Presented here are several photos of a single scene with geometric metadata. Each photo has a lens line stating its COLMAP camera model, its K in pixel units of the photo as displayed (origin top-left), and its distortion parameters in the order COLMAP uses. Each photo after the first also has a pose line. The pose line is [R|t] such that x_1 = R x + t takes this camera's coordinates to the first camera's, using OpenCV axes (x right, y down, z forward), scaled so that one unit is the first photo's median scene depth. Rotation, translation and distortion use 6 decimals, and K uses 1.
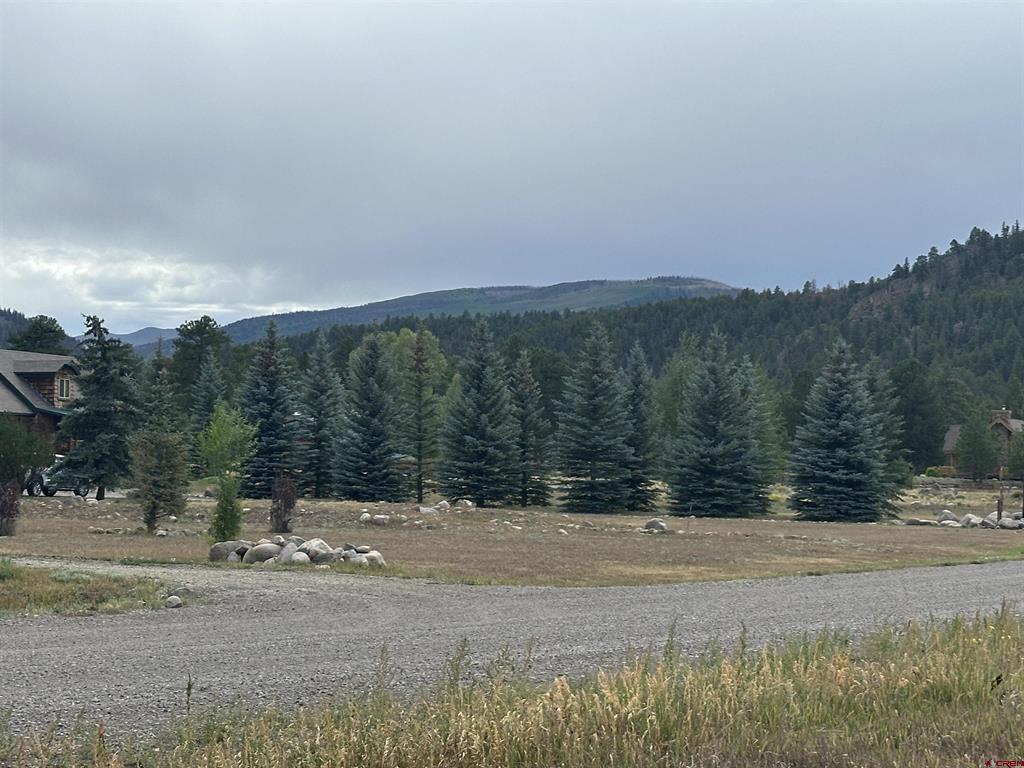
lens RADIAL K [[2250.6, 0, 509.2], [0, 2250.6, 387.0], [0, 0, 1]] dist [0.153455, 0.000000]
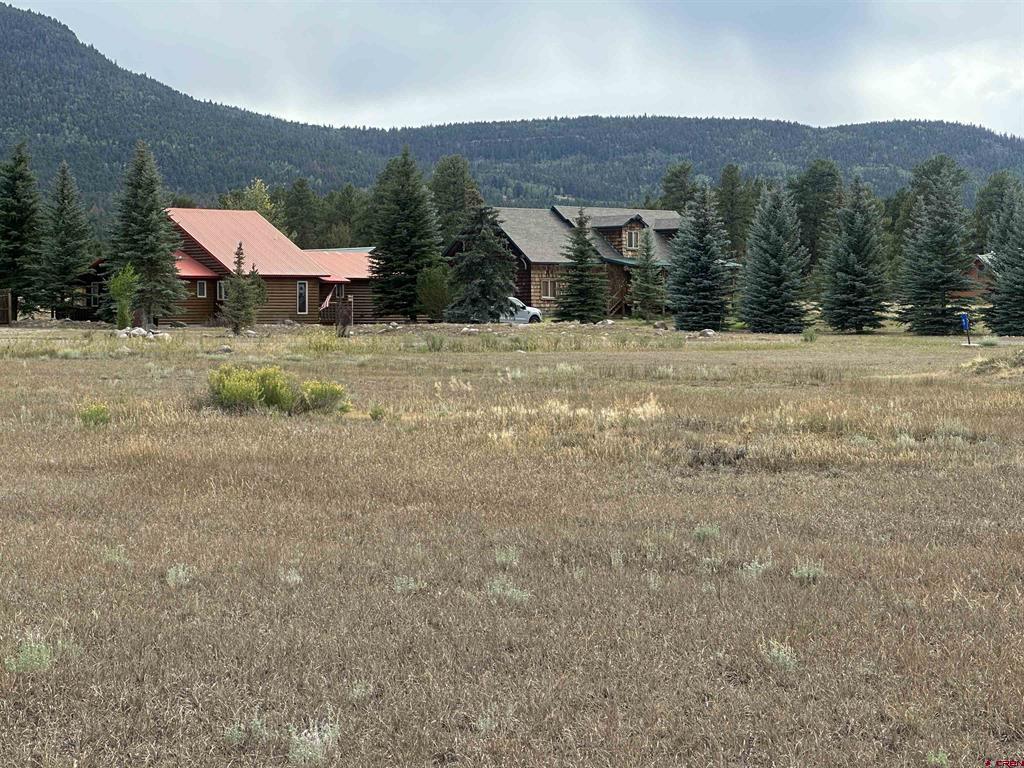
lens RADIAL K [[2757.6, 0, 511.8], [0, 2757.6, 383.7], [0, 0, 1]] dist [0.178653, 0.000000]
pose [[0.915352, -0.012965, -0.402447, 0.305387], [0.036164, 0.998089, 0.050100, 0.001108], [0.401028, -0.060413, 0.914071, -0.289577]]
